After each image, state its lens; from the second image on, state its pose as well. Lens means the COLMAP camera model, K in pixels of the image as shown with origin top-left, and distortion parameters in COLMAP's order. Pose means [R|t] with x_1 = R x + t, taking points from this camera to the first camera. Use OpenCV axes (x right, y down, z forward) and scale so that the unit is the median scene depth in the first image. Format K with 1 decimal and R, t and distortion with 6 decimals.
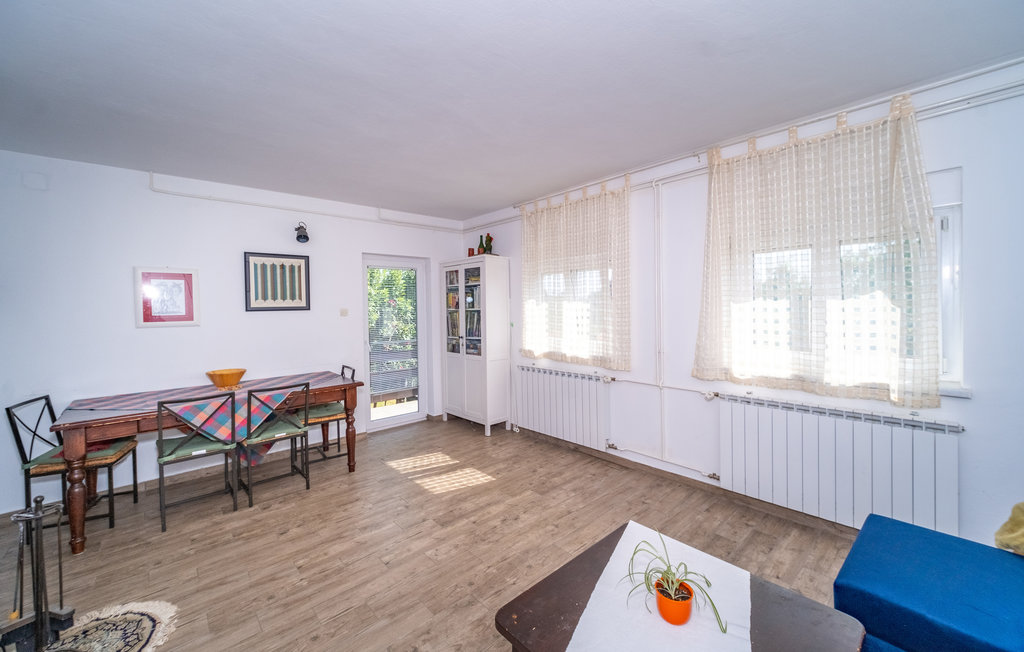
lens RADIAL K [[402.7, 0, 517.2], [0, 402.7, 333.3], [0, 0, 1]] dist [0.001864, -0.000341]
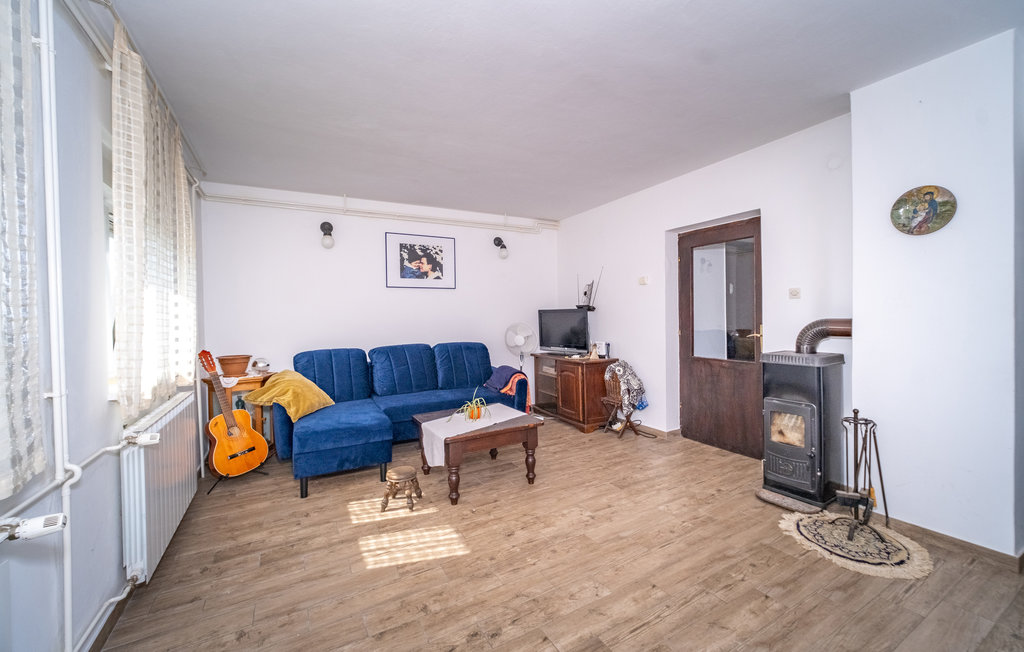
lens RADIAL K [[402.7, 0, 517.2], [0, 402.7, 333.3], [0, 0, 1]] dist [0.001864, -0.000341]
pose [[-0.974505, 0.027397, 0.222685, -0.189096], [0.051029, 0.993570, 0.101071, -0.032977], [-0.218484, 0.109857, -0.969637, 1.381758]]
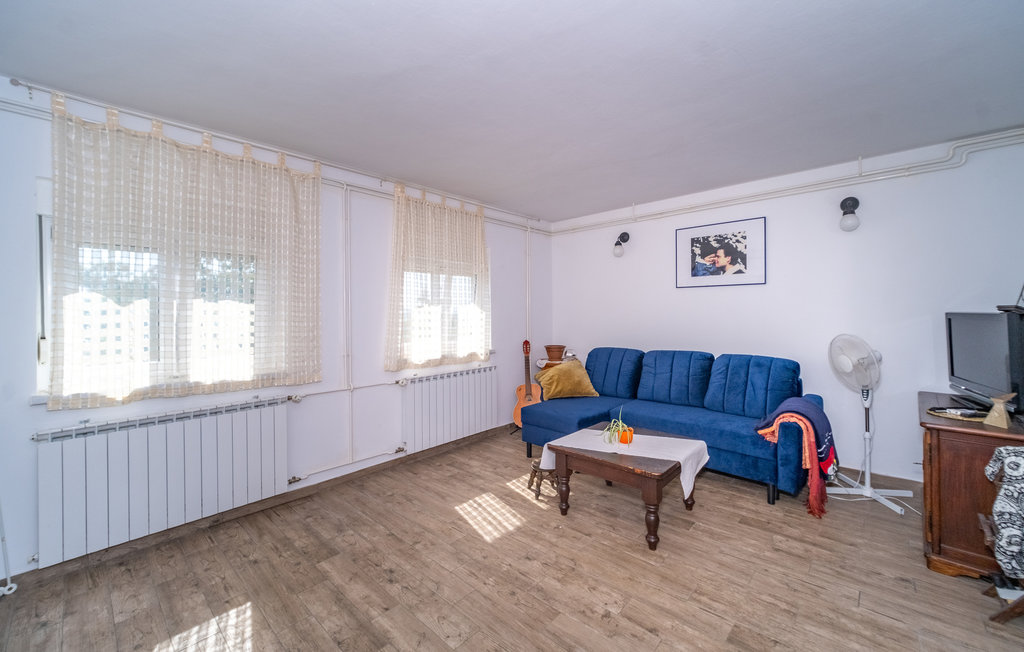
lens RADIAL K [[403.4, 0, 512.0], [0, 403.4, 326.0], [0, 0, 1]] dist [0.002122, -0.000039]
pose [[-0.089064, -0.013406, 0.995936, -0.737503], [0.076186, 0.996888, 0.020232, -0.016254], [-0.993108, 0.077678, -0.087765, 0.728287]]
